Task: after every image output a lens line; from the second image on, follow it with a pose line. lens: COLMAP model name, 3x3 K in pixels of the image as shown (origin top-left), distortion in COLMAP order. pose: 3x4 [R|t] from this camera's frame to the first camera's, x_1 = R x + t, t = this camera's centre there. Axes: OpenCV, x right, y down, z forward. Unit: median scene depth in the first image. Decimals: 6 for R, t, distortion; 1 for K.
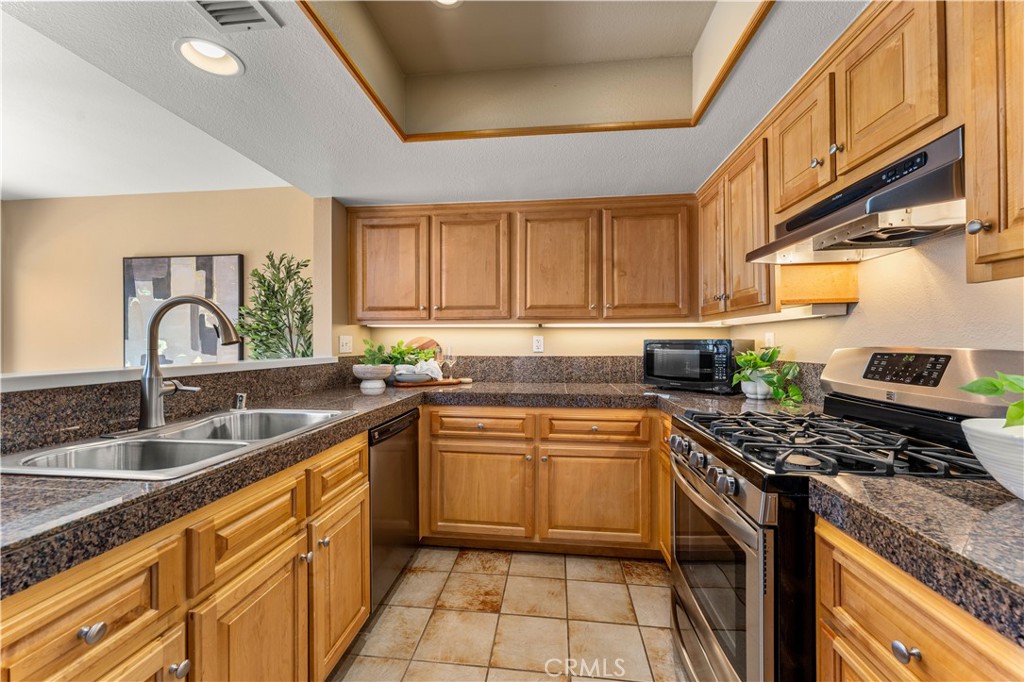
lens RADIAL K [[408.5, 0, 508.0], [0, 408.5, 342.7], [0, 0, 1]] dist [-0.000973, 0.000367]
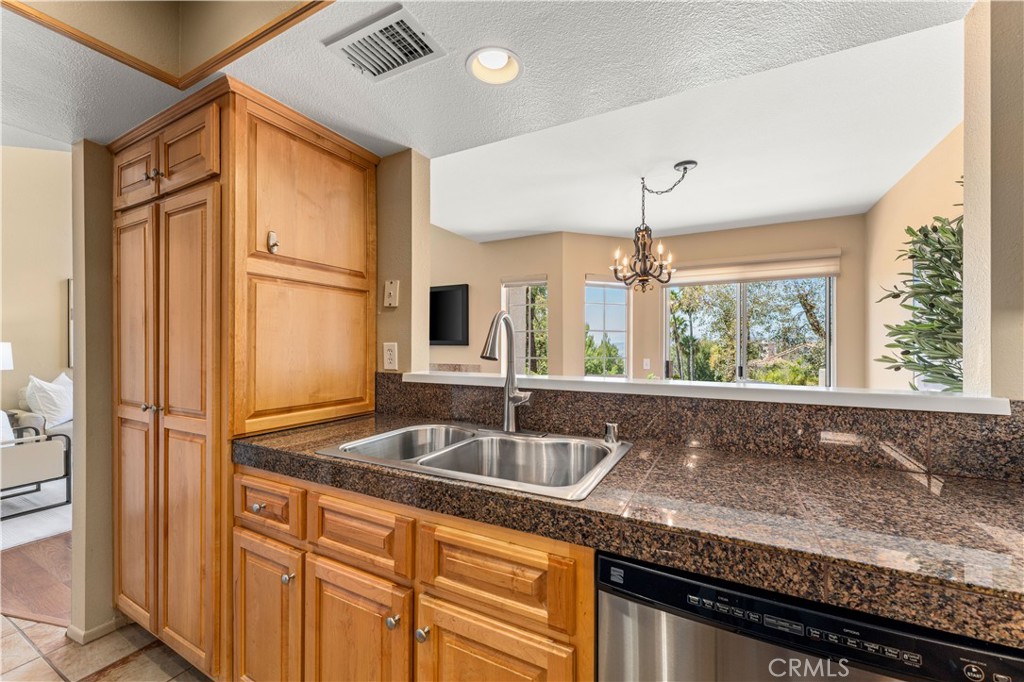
lens RADIAL K [[408.5, 0, 511.5], [0, 408.5, 342.2], [0, 0, 1]] dist [-0.000973, 0.000367]
pose [[-0.363345, -0.004635, -0.931643, 0.102758], [0.002766, 0.999978, -0.006054, -0.018511], [0.931650, -0.004777, -0.363325, 0.802431]]
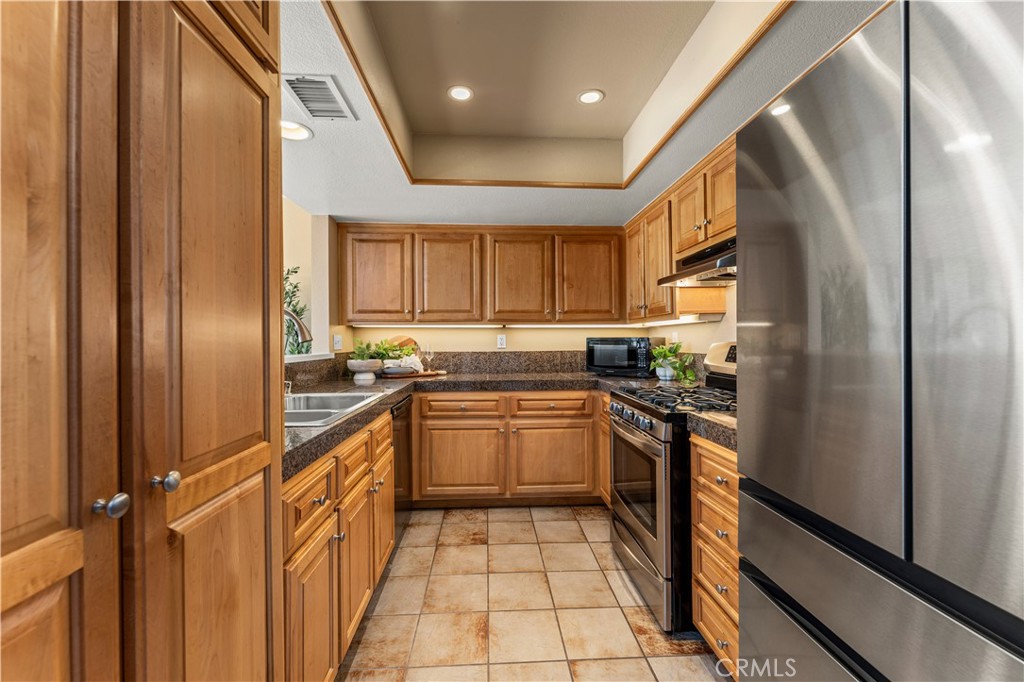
lens RADIAL K [[408.5, 0, 512.6], [0, 408.5, 340.4], [0, 0, 1]] dist [-0.000973, 0.000367]
pose [[0.985016, -0.003601, 0.172423, -0.139103], [0.003737, 0.999993, -0.000461, 0.000842], [-0.172420, 0.001099, 0.985023, -0.266854]]
